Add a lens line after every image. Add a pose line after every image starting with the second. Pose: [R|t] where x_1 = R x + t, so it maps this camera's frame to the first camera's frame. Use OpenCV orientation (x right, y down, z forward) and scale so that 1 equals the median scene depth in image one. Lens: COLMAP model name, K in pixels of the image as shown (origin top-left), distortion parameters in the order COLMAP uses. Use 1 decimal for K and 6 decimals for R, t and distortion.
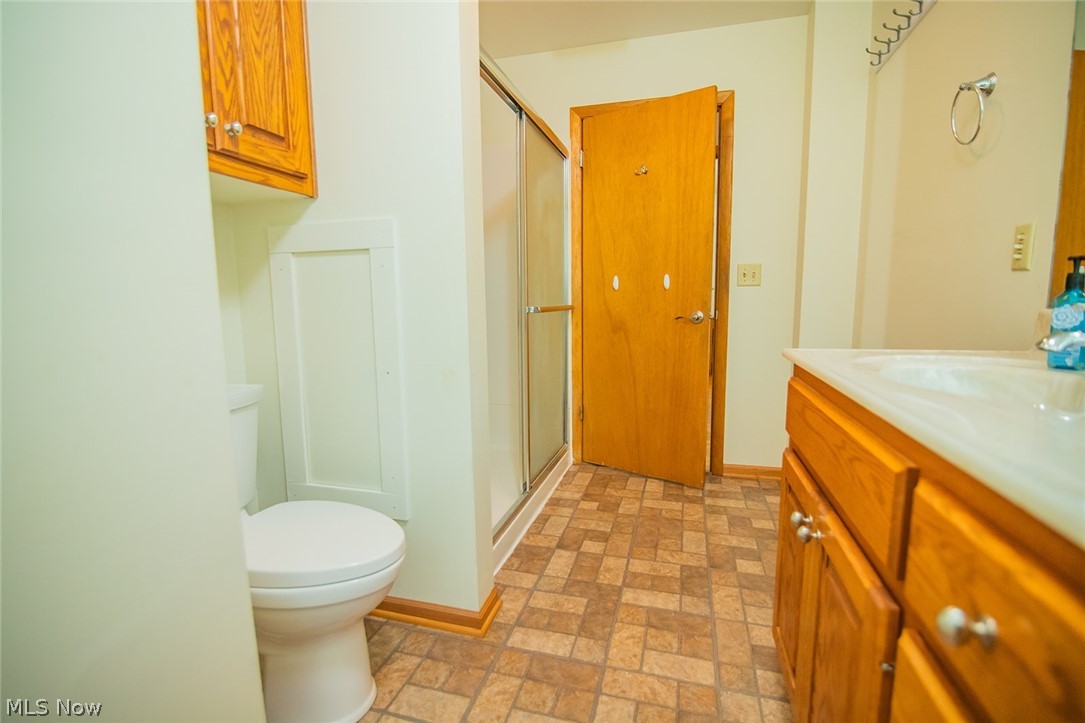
lens RADIAL K [[498.5, 0, 543.5], [0, 498.5, 360.2], [0, 0, 1]] dist [-0.018780, 0.001172]
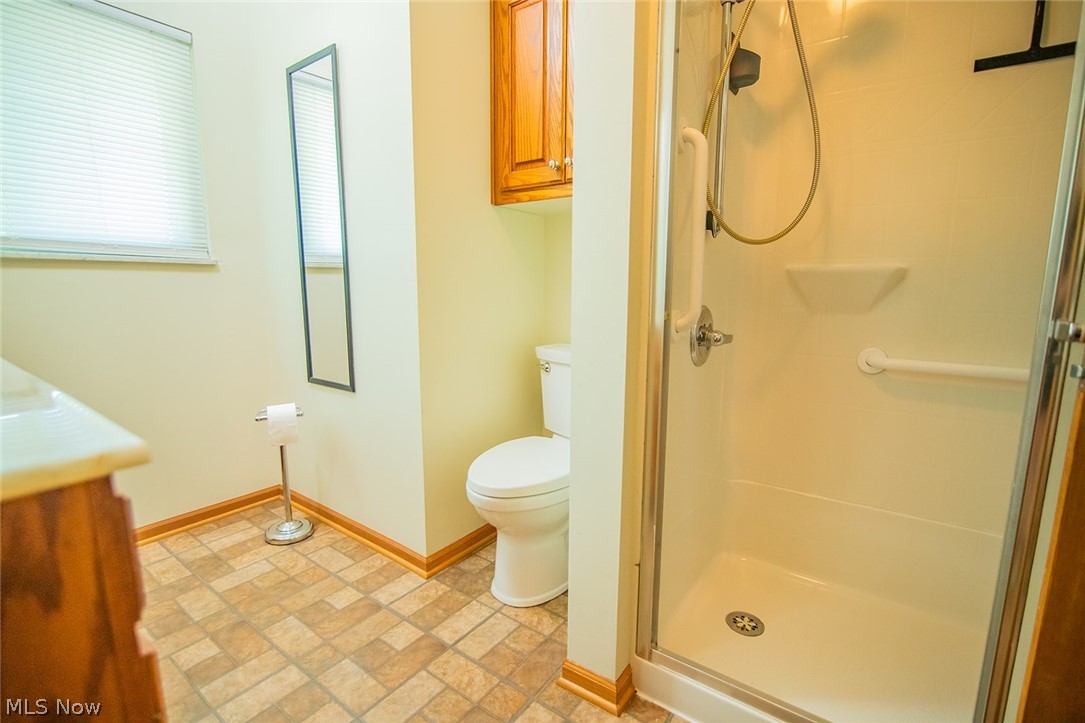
lens RADIAL K [[498.5, 0, 543.5], [0, 498.5, 360.2], [0, 0, 1]] dist [-0.018780, 0.001172]
pose [[-0.346964, 0.145756, -0.926483, 0.778876], [-0.125890, 0.971672, 0.200011, -0.201302], [0.929391, 0.186032, -0.318786, 1.494731]]
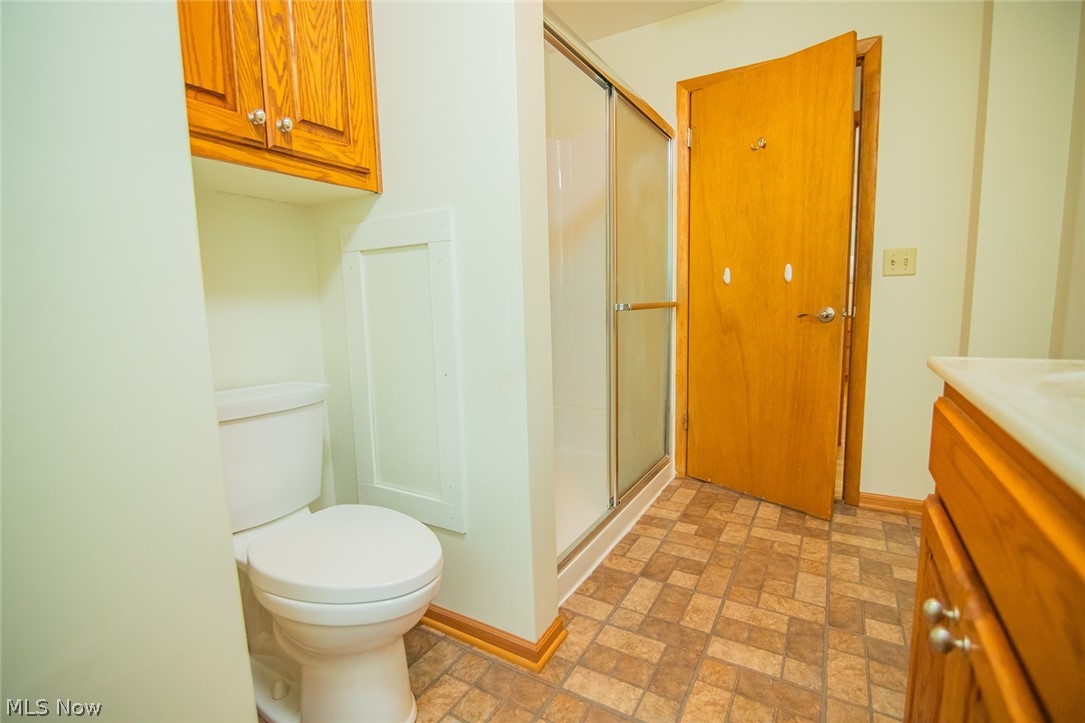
lens RADIAL K [[495.7, 0, 546.1], [0, 495.7, 360.8], [0, 0, 1]] dist [-0.019538, 0.001038]
pose [[0.968228, 0.017695, -0.249441, 0.075764], [-0.016782, 0.999842, 0.005787, -0.007274], [0.249504, -0.001417, 0.968373, 0.105559]]
